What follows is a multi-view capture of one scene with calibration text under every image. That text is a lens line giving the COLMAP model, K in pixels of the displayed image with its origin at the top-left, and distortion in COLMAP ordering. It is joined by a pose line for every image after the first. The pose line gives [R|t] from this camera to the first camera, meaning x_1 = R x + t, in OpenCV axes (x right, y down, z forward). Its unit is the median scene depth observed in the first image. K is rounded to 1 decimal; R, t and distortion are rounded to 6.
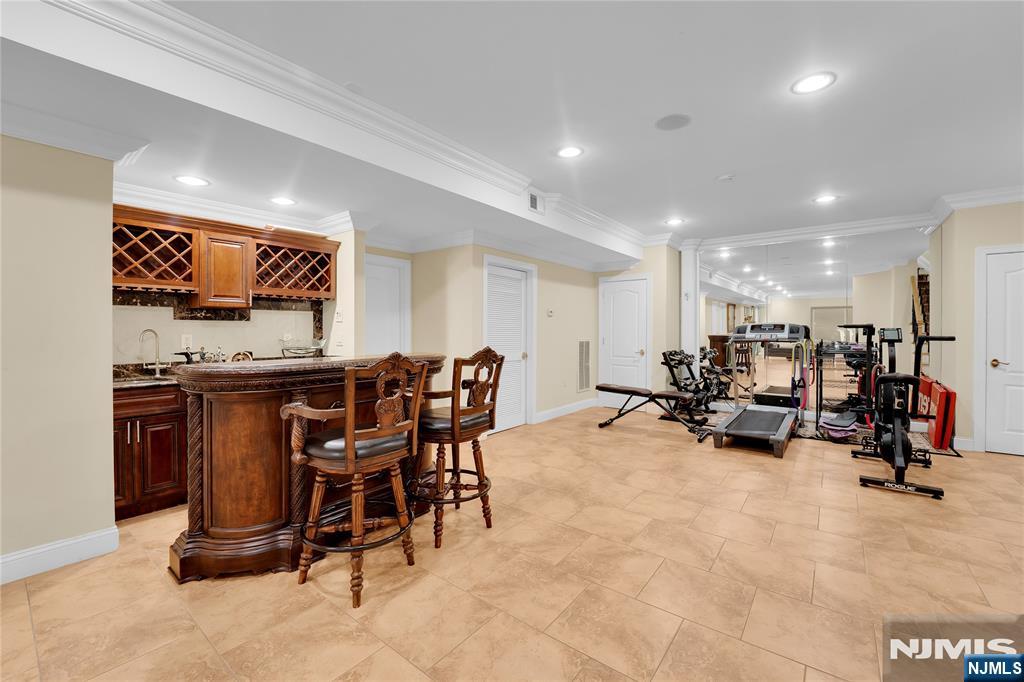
lens RADIAL K [[419.0, 0, 515.0], [0, 419.0, 334.7], [0, 0, 1]] dist [-0.020695, -0.000843]
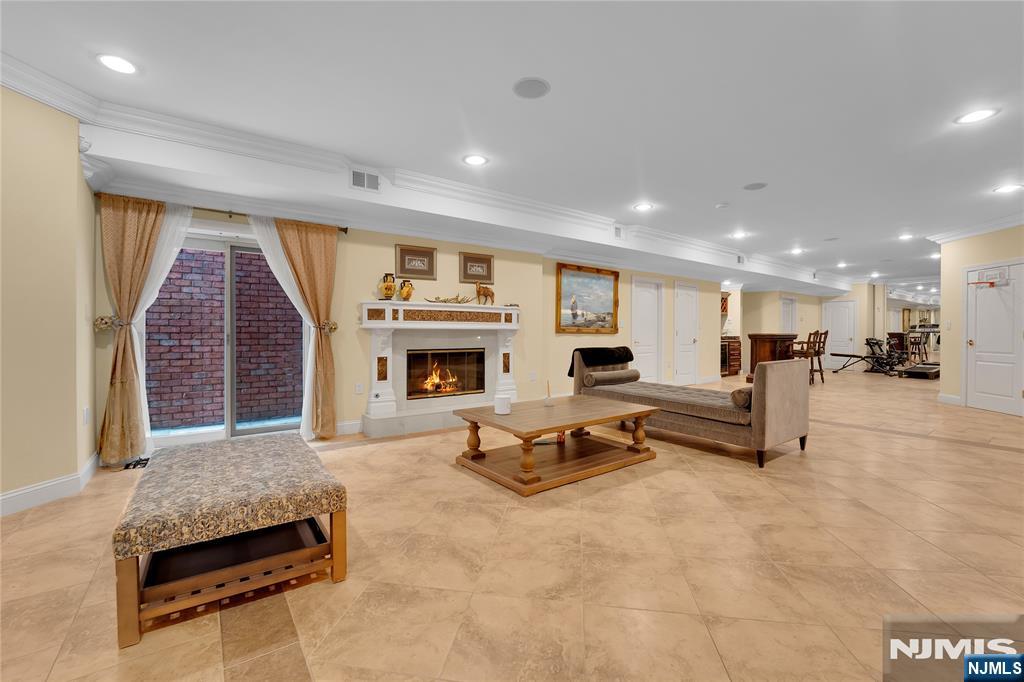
lens RADIAL K [[419.0, 0, 508.3], [0, 419.0, 339.3], [0, 0, 1]] dist [-0.020695, -0.000843]
pose [[0.958027, 0.001961, -0.286672, -0.695381], [-0.001989, 0.999998, 0.000195, 0.047981], [0.286672, 0.000384, 0.958029, -1.332251]]
